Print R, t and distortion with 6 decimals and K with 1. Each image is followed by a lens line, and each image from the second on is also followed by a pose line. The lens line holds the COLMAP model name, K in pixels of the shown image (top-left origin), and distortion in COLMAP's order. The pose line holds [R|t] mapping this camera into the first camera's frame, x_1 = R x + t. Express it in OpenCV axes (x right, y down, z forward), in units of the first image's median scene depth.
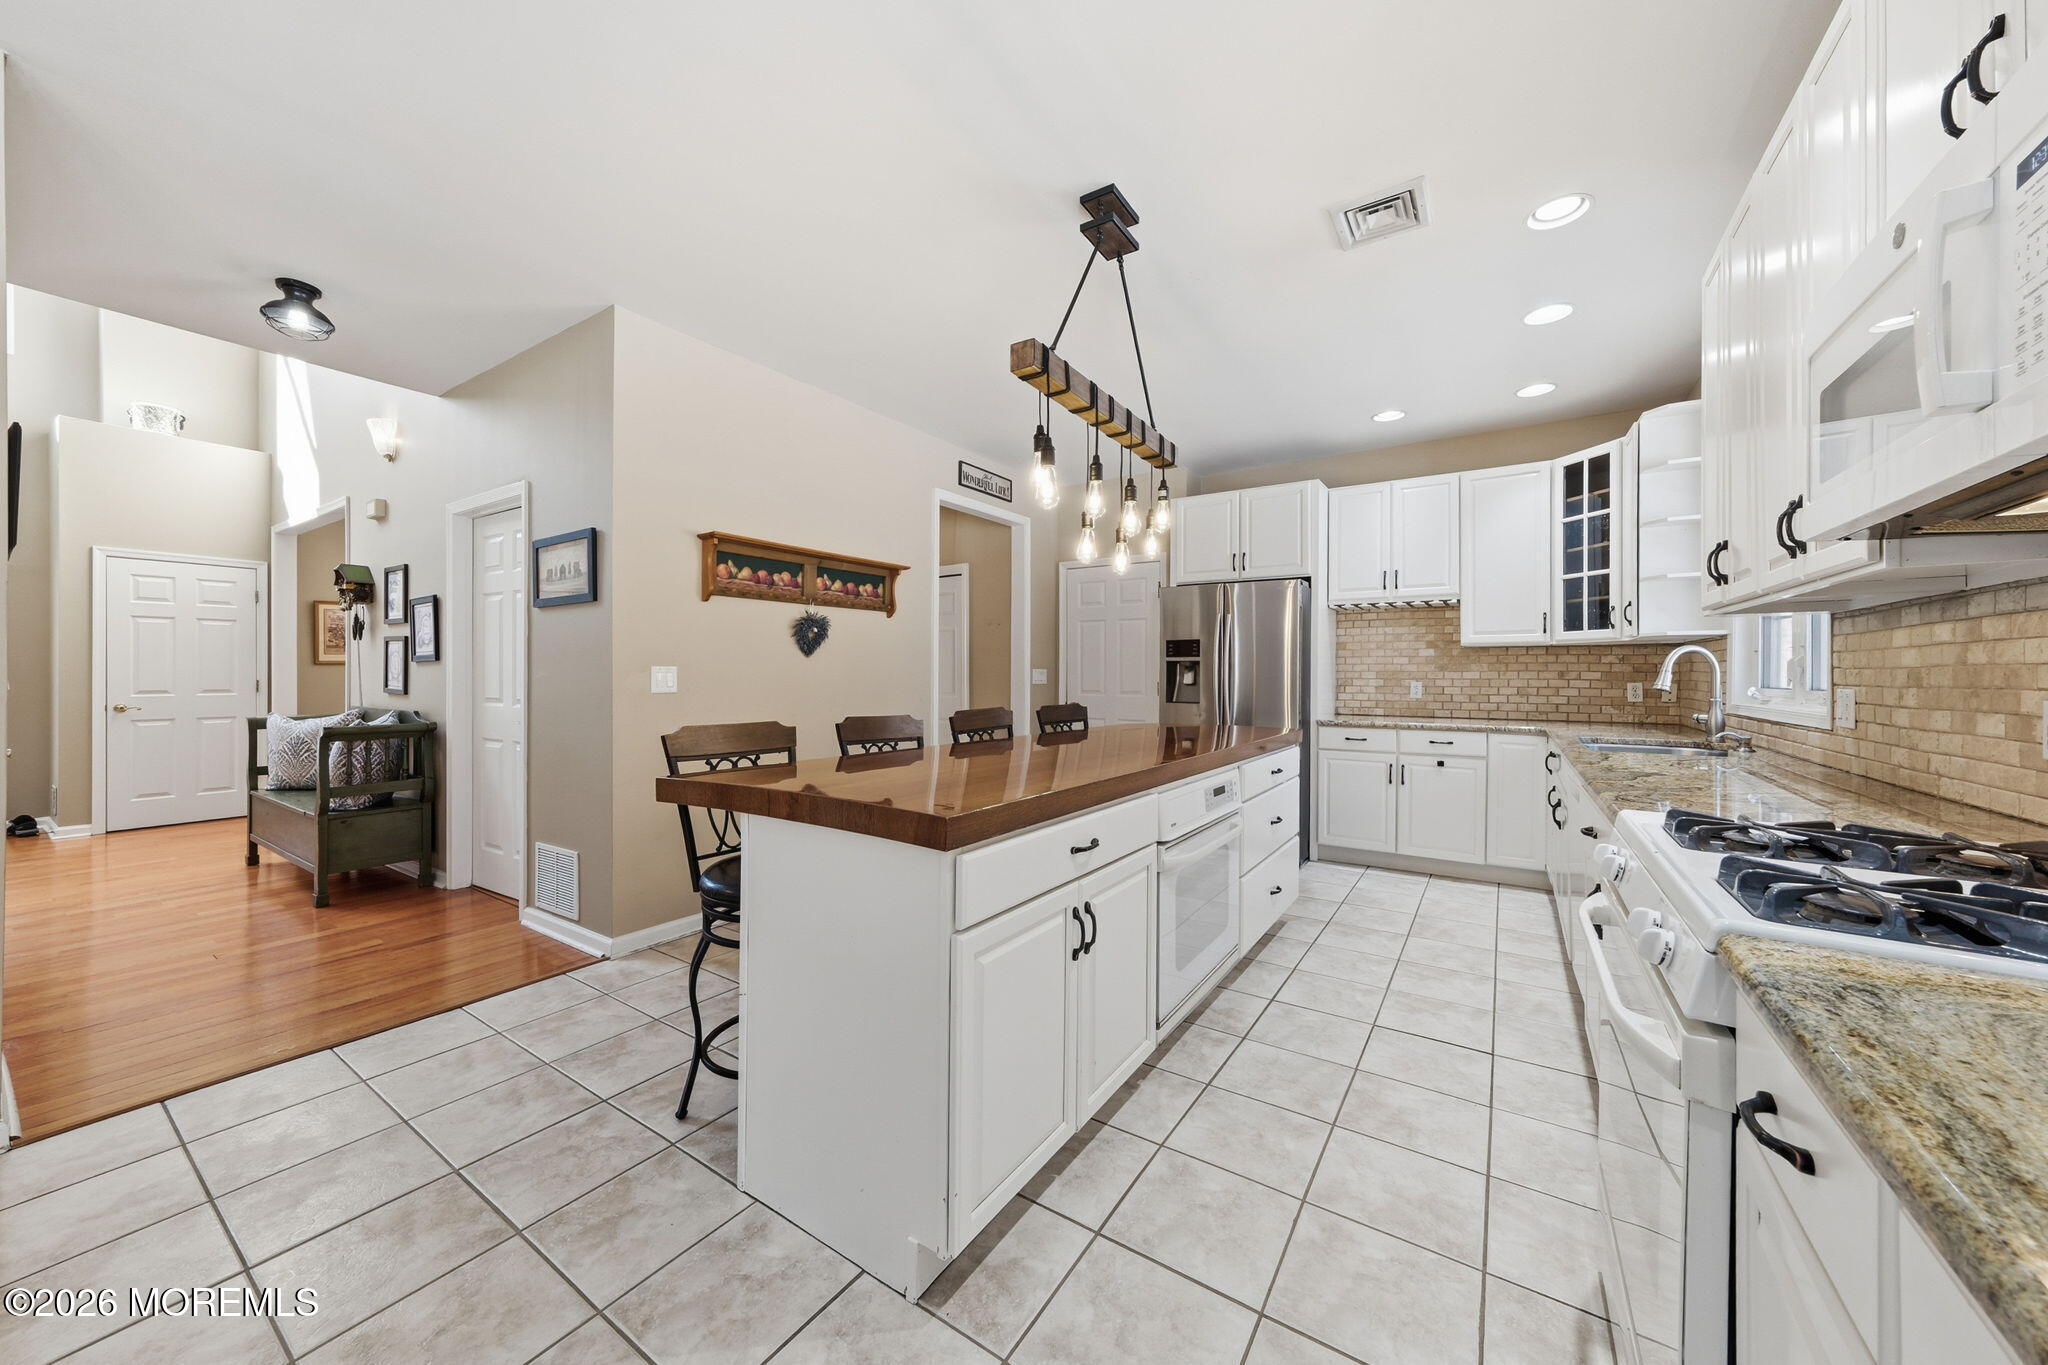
lens RADIAL K [[710.4, 0, 1004.9], [0, 710.4, 679.1], [0, 0, 1]] dist [0.009991, 0.000234]
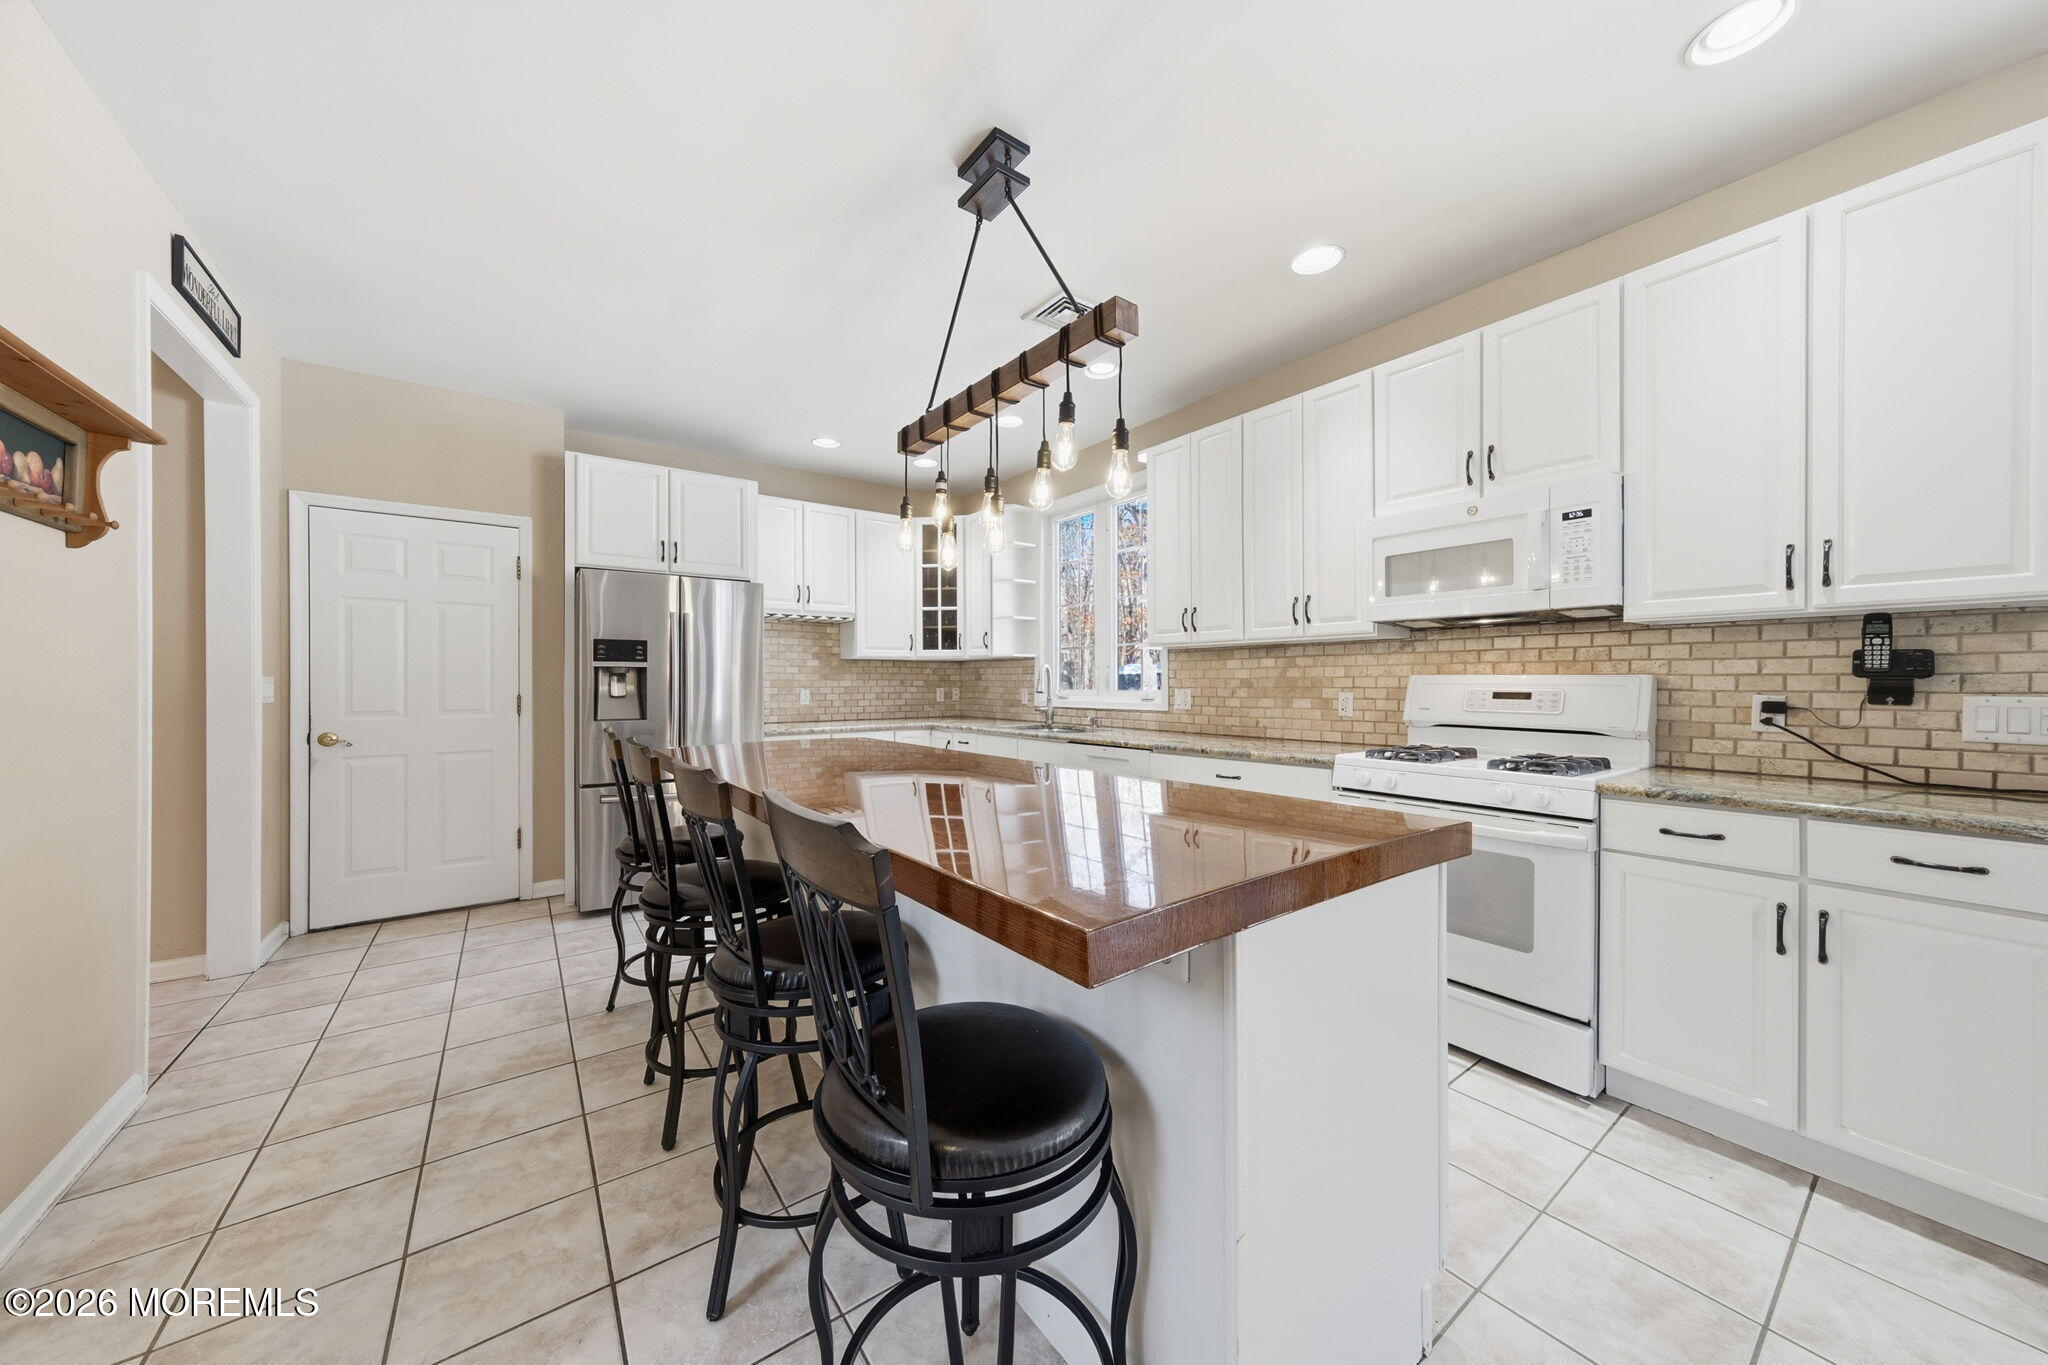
lens RADIAL K [[710.4, 0, 1009.0], [0, 710.4, 680.1], [0, 0, 1]] dist [0.009991, 0.000234]
pose [[0.345582, -0.001382, 0.938388, -0.385272], [0.010806, 0.999938, -0.002507, -0.005565], [-0.938326, 0.011007, 0.345576, 0.385459]]
